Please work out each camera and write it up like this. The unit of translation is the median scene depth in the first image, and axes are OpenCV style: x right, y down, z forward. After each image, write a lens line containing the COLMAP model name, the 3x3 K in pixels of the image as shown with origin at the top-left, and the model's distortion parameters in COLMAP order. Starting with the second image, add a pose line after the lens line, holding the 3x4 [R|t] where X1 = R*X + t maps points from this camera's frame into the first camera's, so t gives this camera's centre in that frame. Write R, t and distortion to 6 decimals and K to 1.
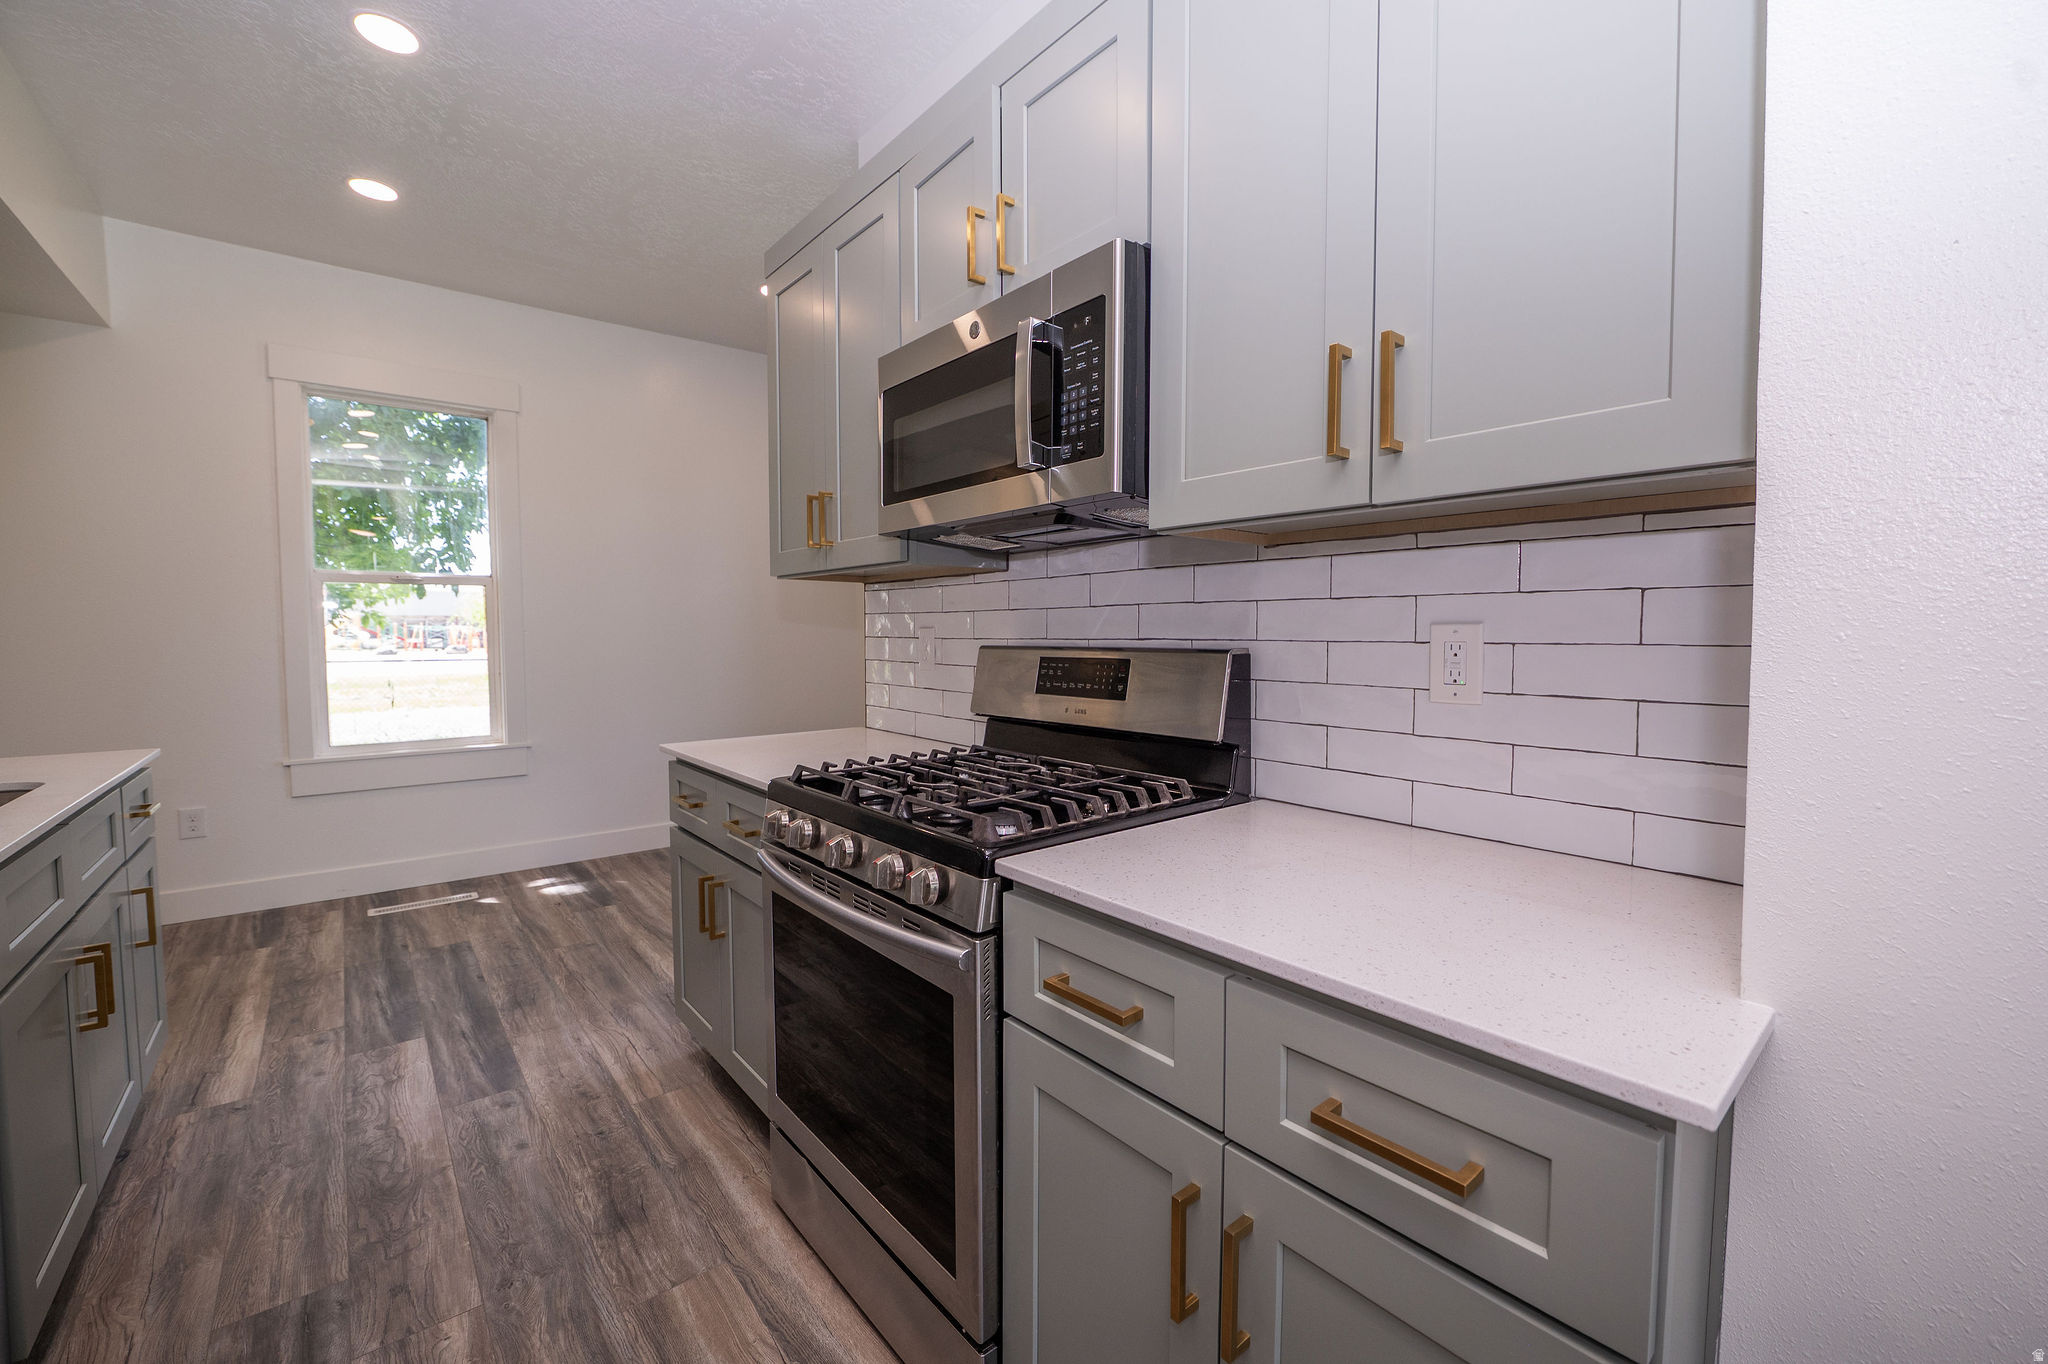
lens RADIAL K [[822.2, 0, 1029.6], [0, 822.2, 675.7], [0, 0, 1]] dist [-0.010471, -0.000287]
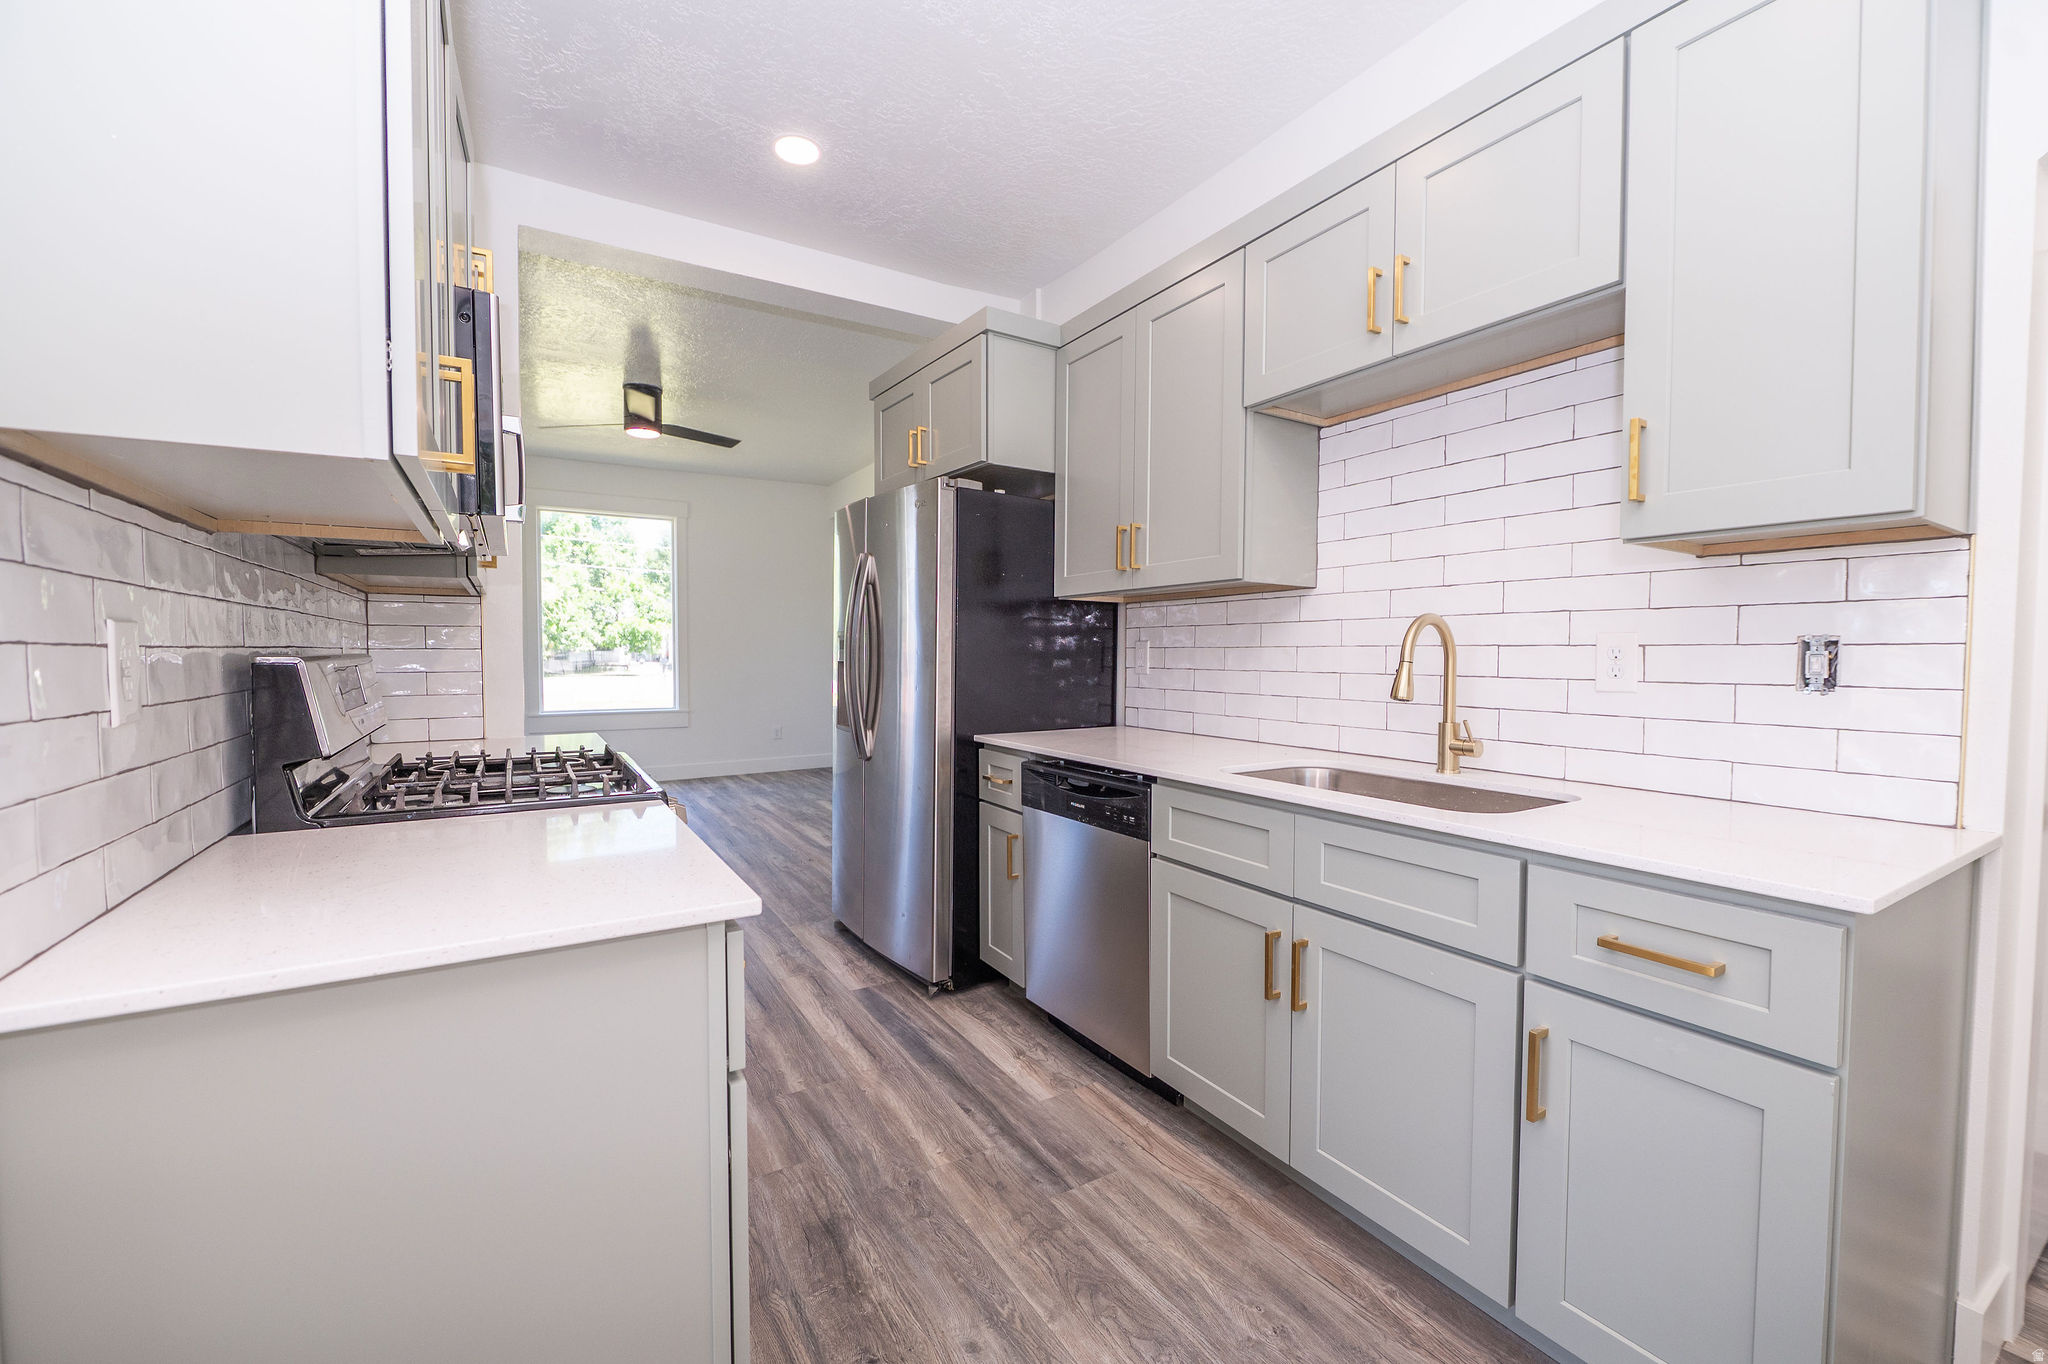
lens RADIAL K [[822.2, 0, 1029.6], [0, 822.2, 675.7], [0, 0, 1]] dist [-0.010471, -0.000287]
pose [[-0.989693, -0.004346, 0.143143, -0.596407], [0.007296, 0.996711, 0.080705, -0.056851], [-0.143023, 0.080918, -0.986406, 1.278447]]
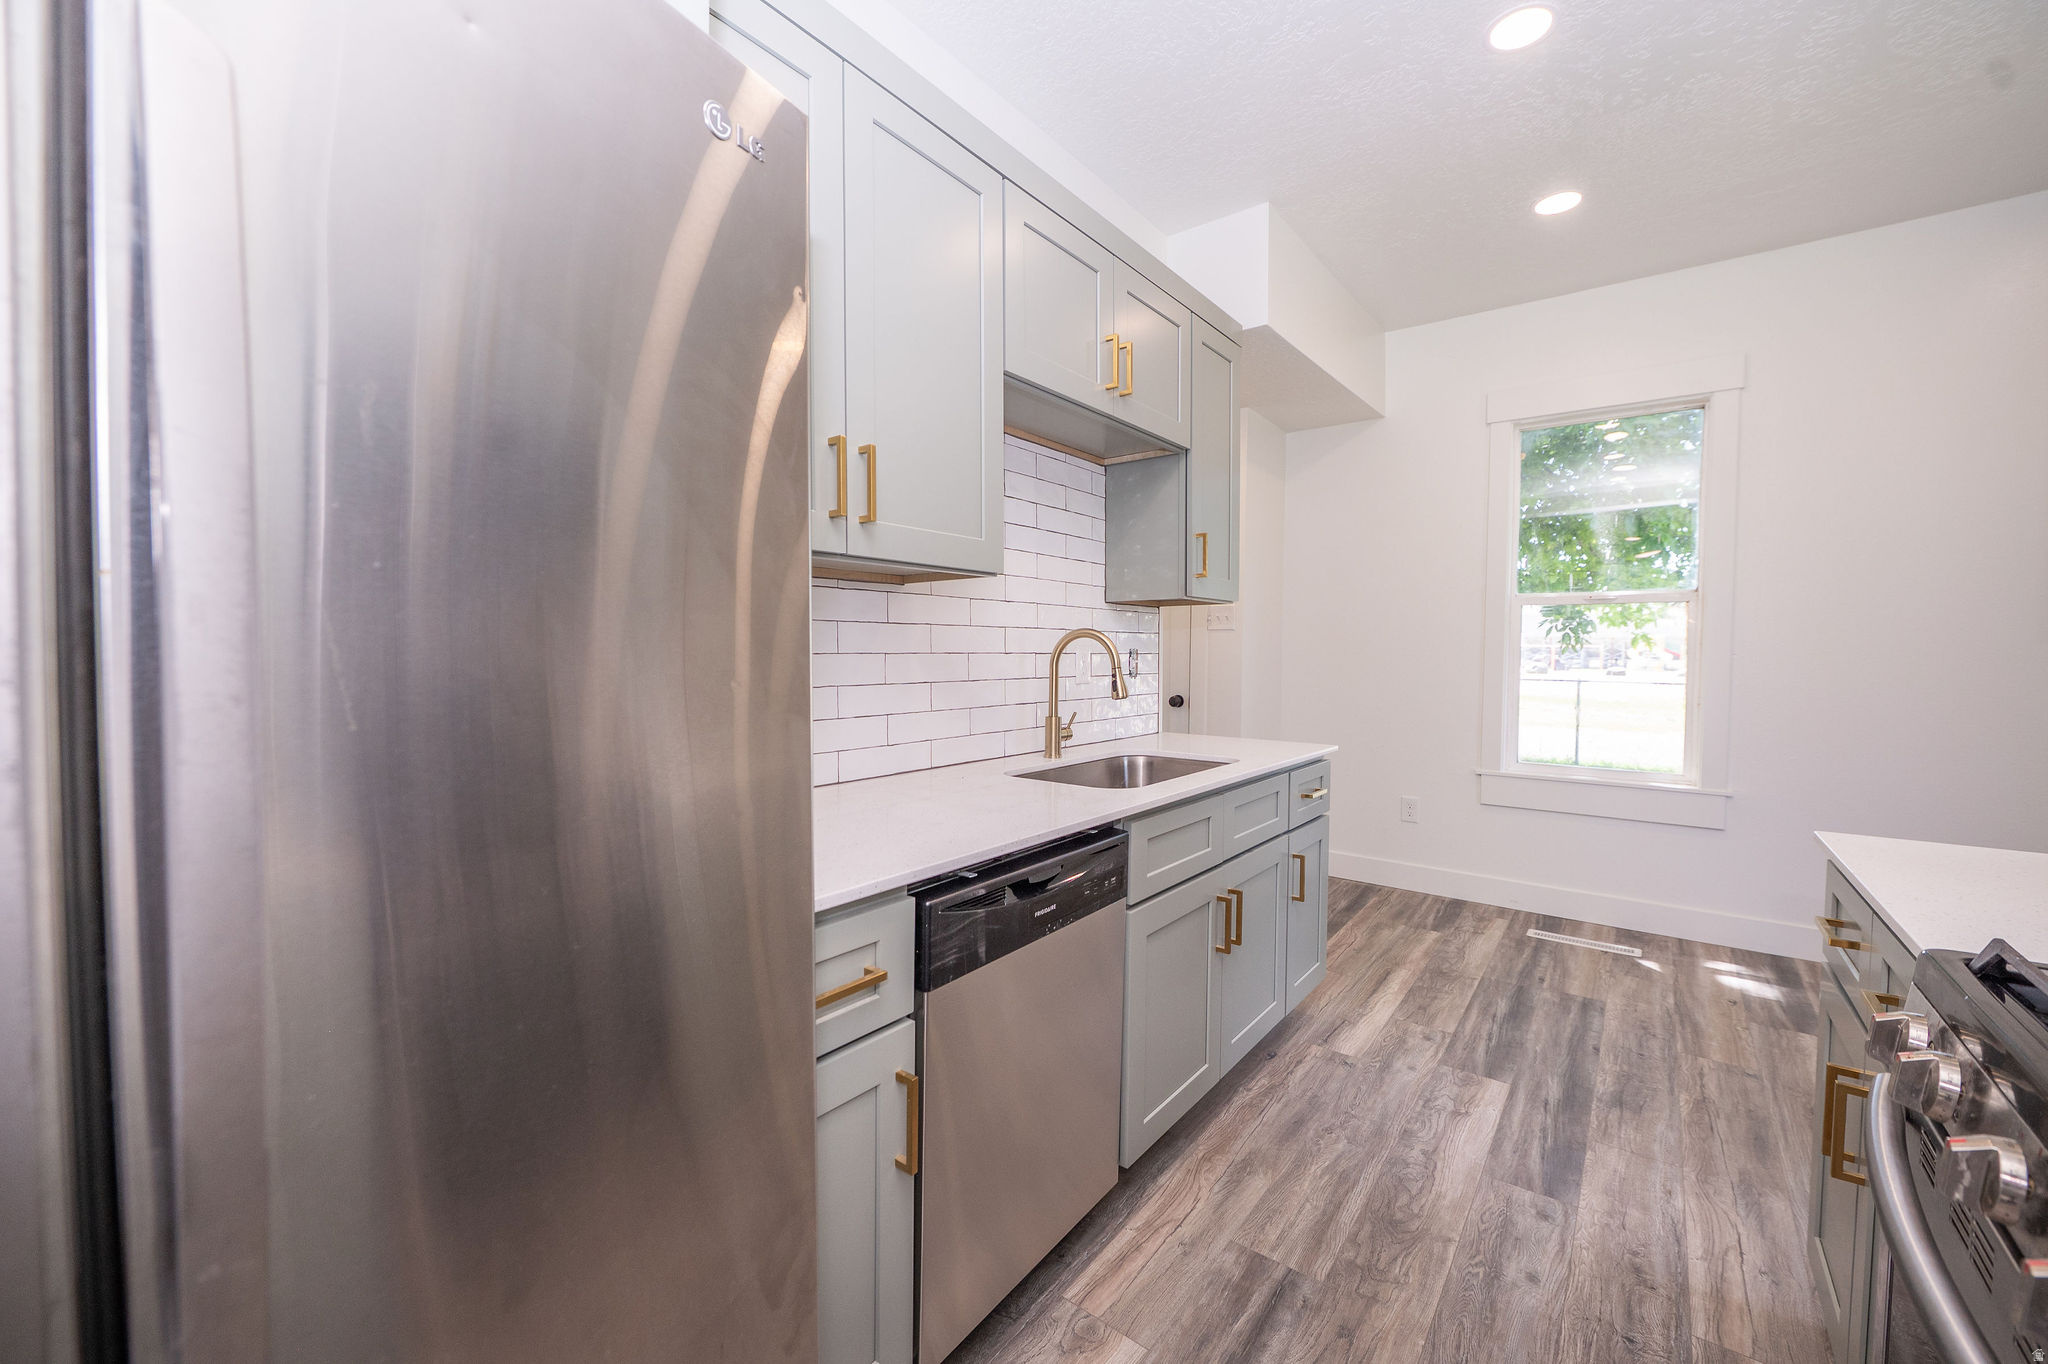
lens RADIAL K [[822.2, 0, 1029.6], [0, 822.2, 675.7], [0, 0, 1]] dist [-0.010471, -0.000287]
pose [[0.219861, 0.036965, -0.974831, 0.033699], [-0.061989, 0.997792, 0.023855, -0.013612], [0.973560, 0.055184, 0.221667, 0.224971]]
